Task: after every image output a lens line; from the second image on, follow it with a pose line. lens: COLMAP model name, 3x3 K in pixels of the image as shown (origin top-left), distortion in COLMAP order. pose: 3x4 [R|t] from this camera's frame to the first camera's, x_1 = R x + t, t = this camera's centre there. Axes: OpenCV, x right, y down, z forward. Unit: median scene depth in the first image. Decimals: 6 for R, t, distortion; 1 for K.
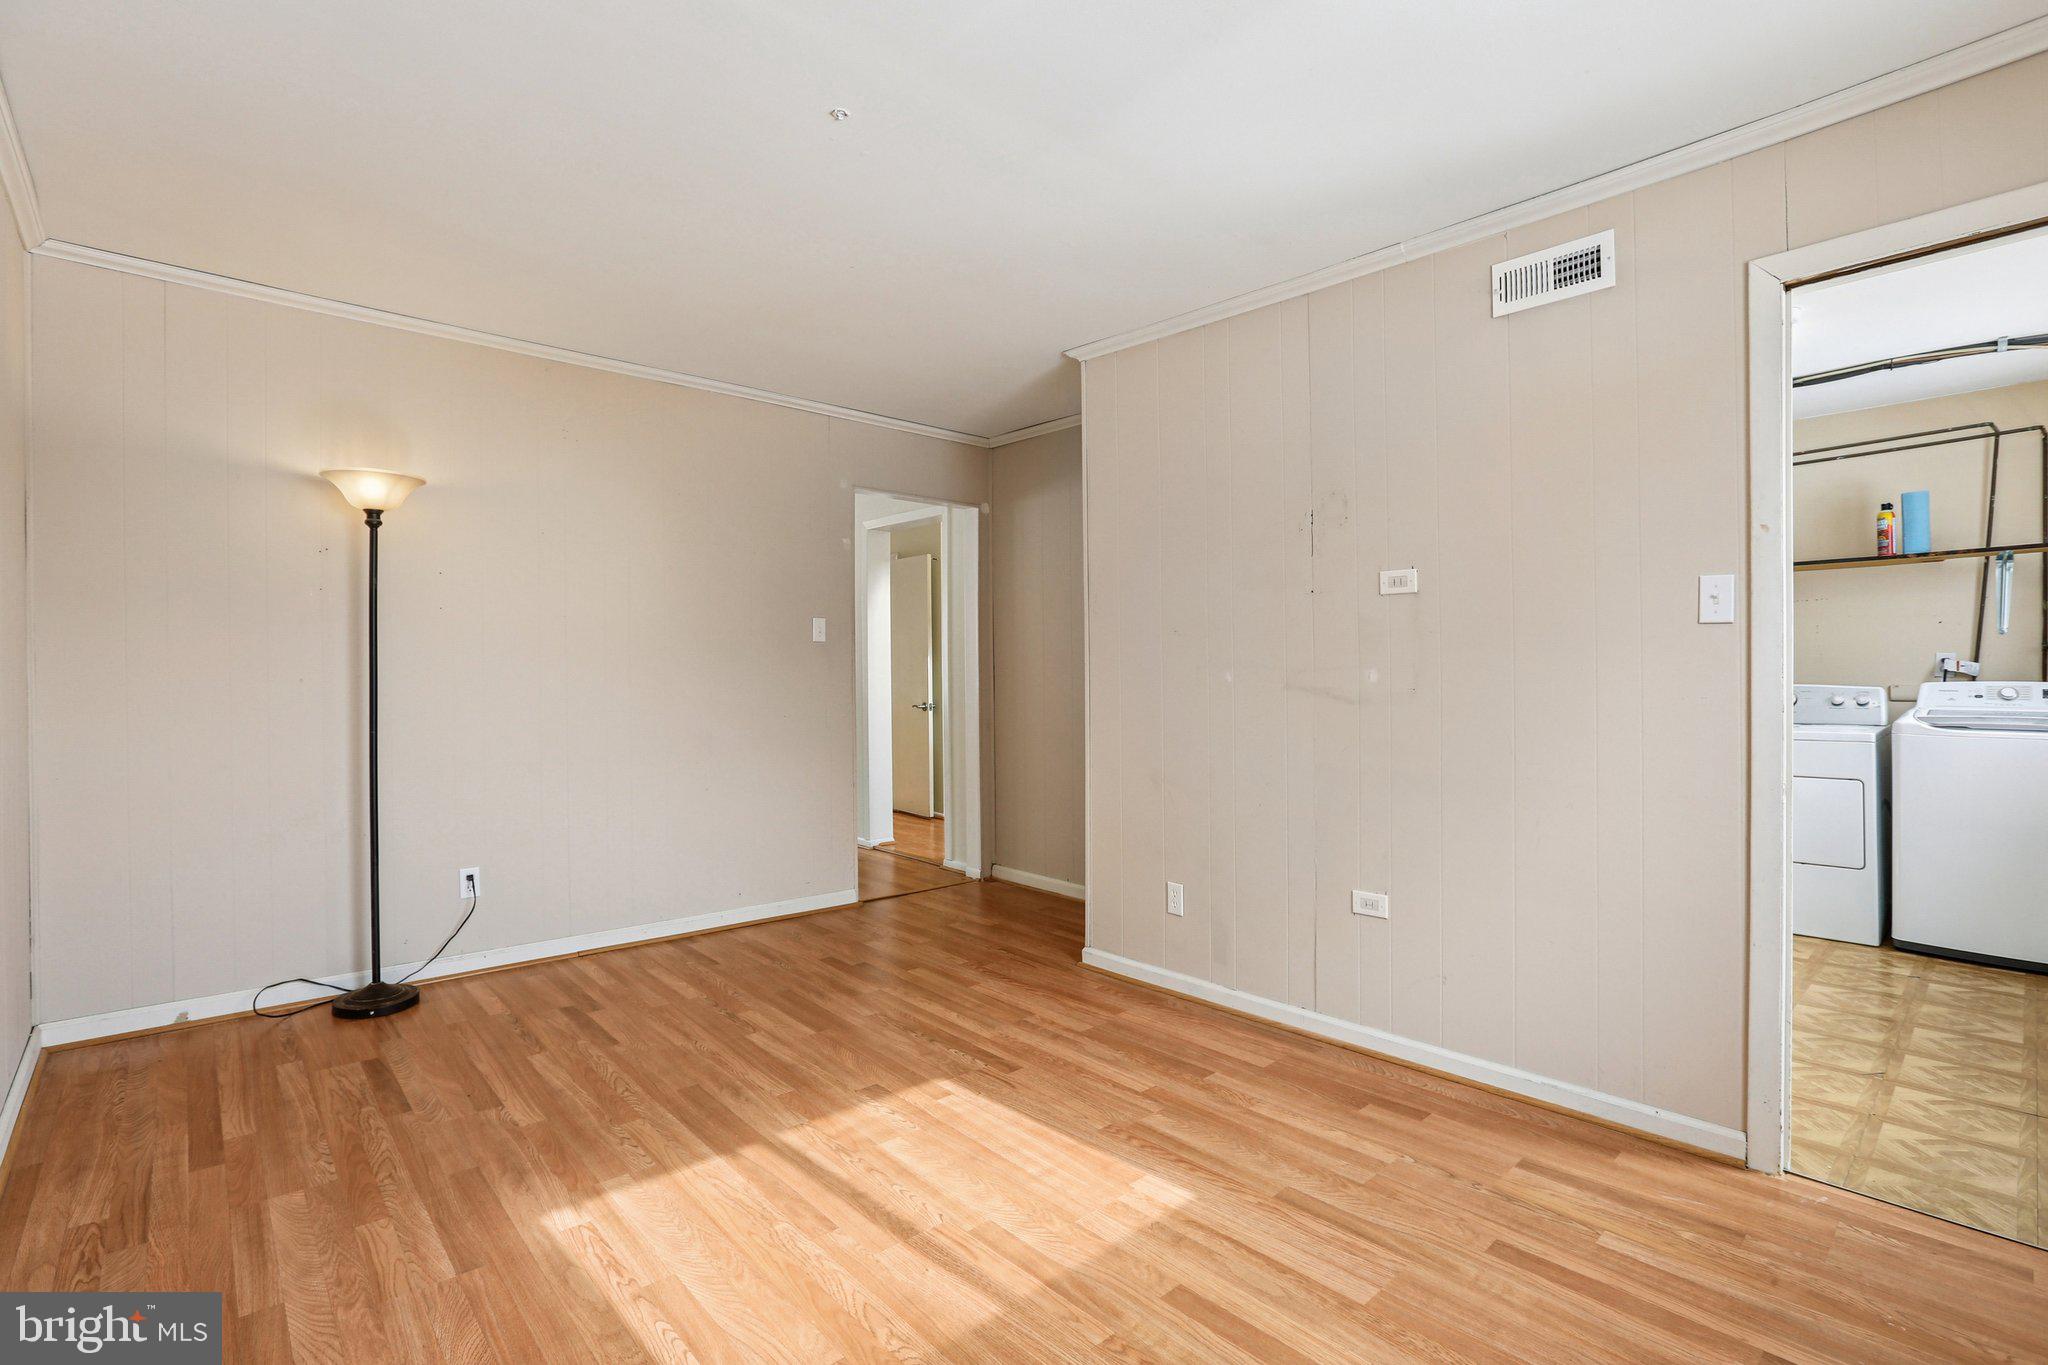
lens RADIAL K [[941.0, 0, 1023.8], [0, 941.0, 681.3], [0, 0, 1]] dist [-0.003940, 0.000698]
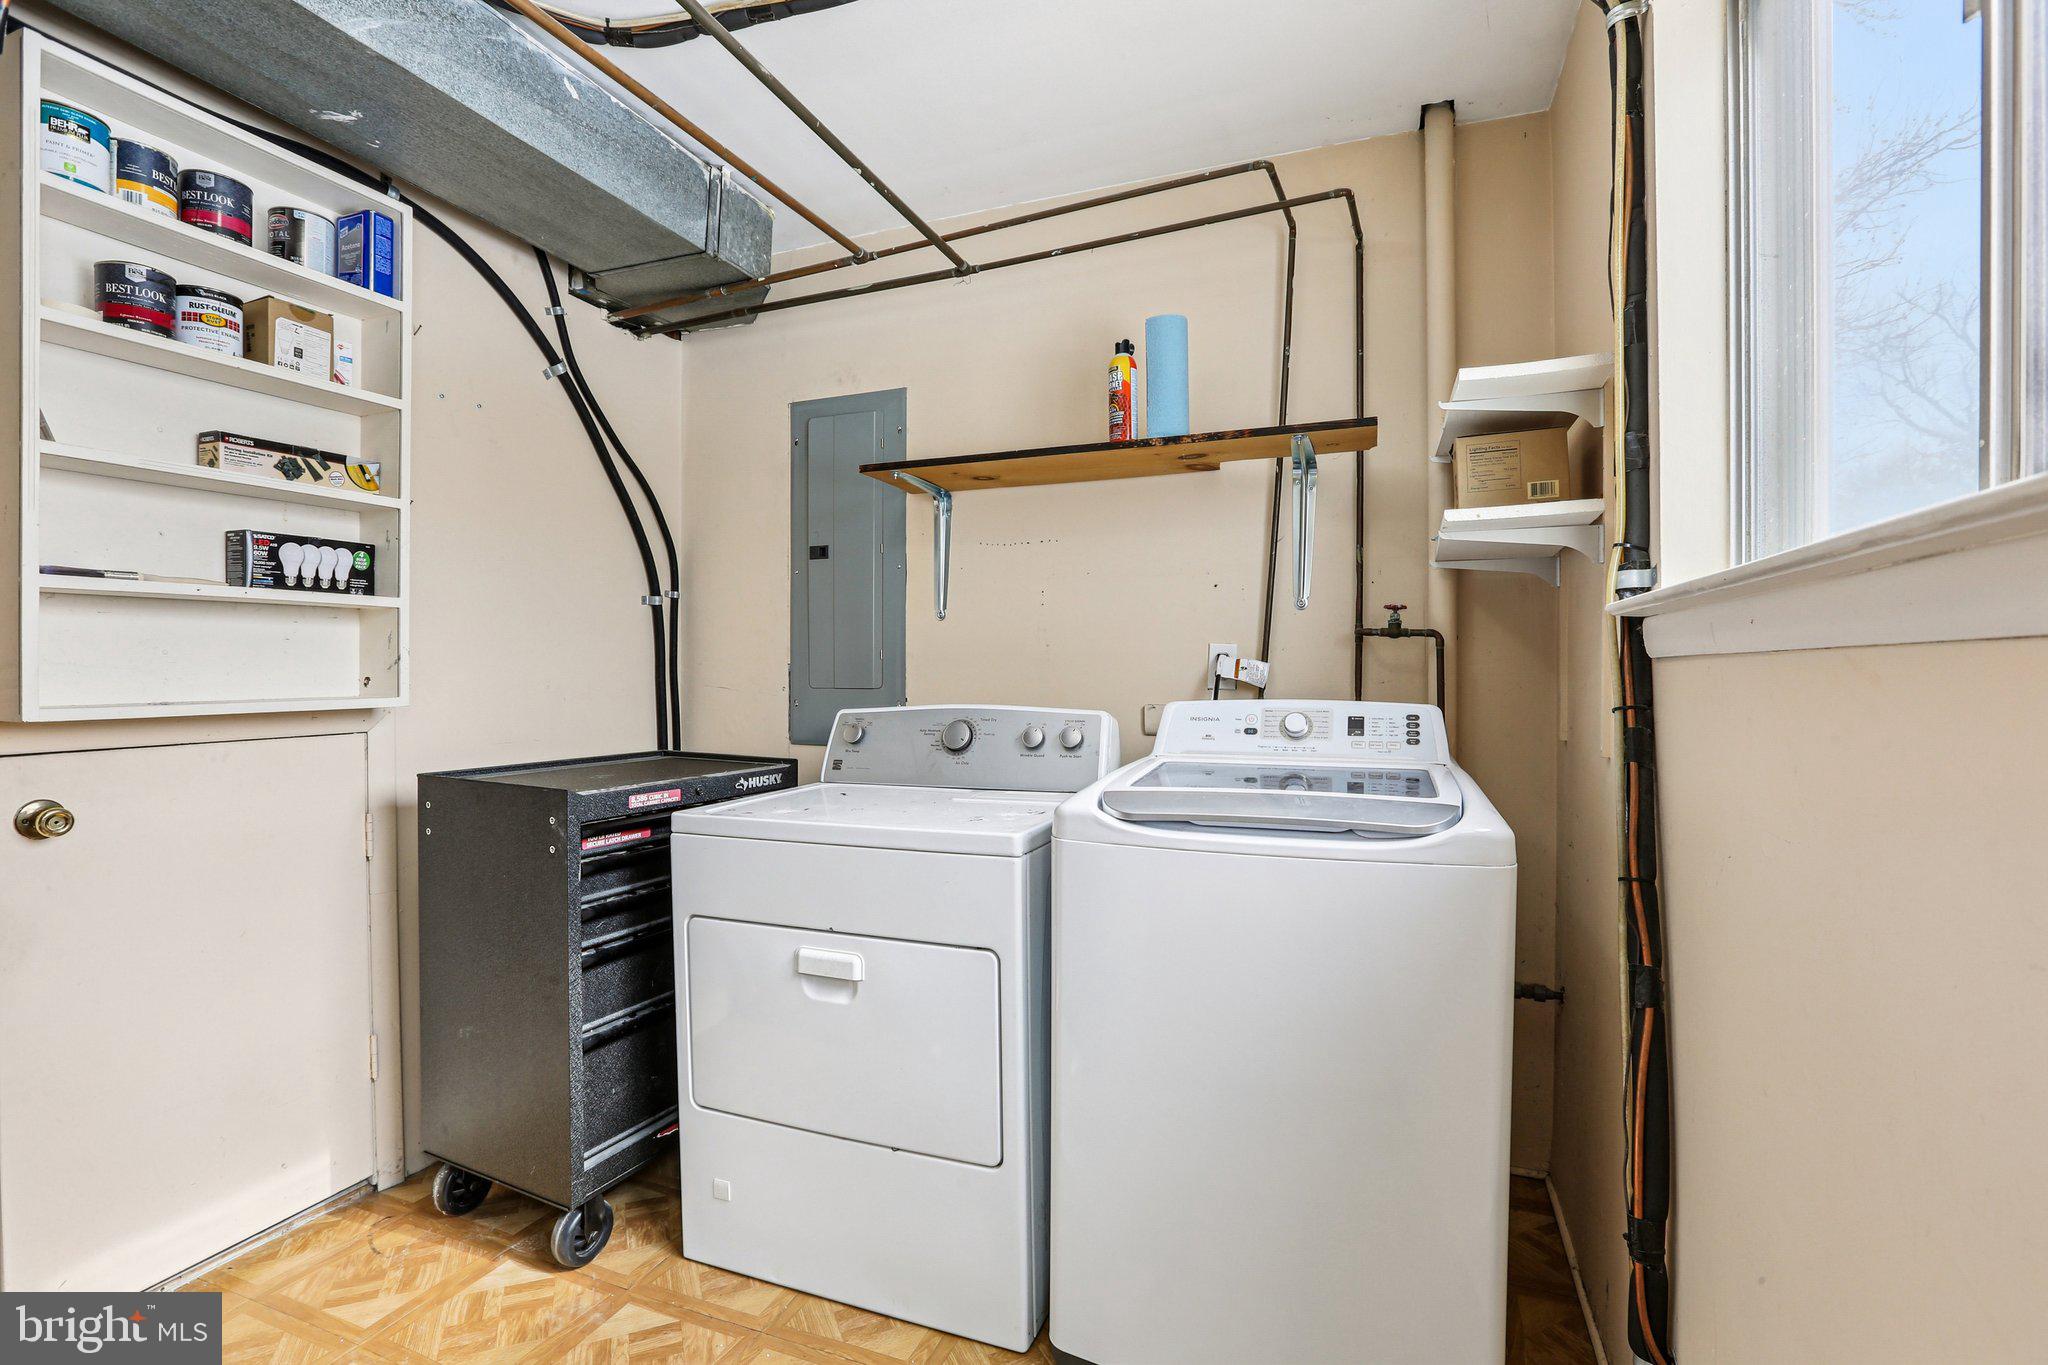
lens RADIAL K [[941.0, 0, 1025.4], [0, 941.0, 683.0], [0, 0, 1]] dist [-0.003940, 0.000698]
pose [[0.905623, 0.003649, 0.424068, 0.668546], [-0.005960, 0.999974, 0.004123, -0.009754], [-0.424042, -0.006261, 0.905621, 0.575960]]
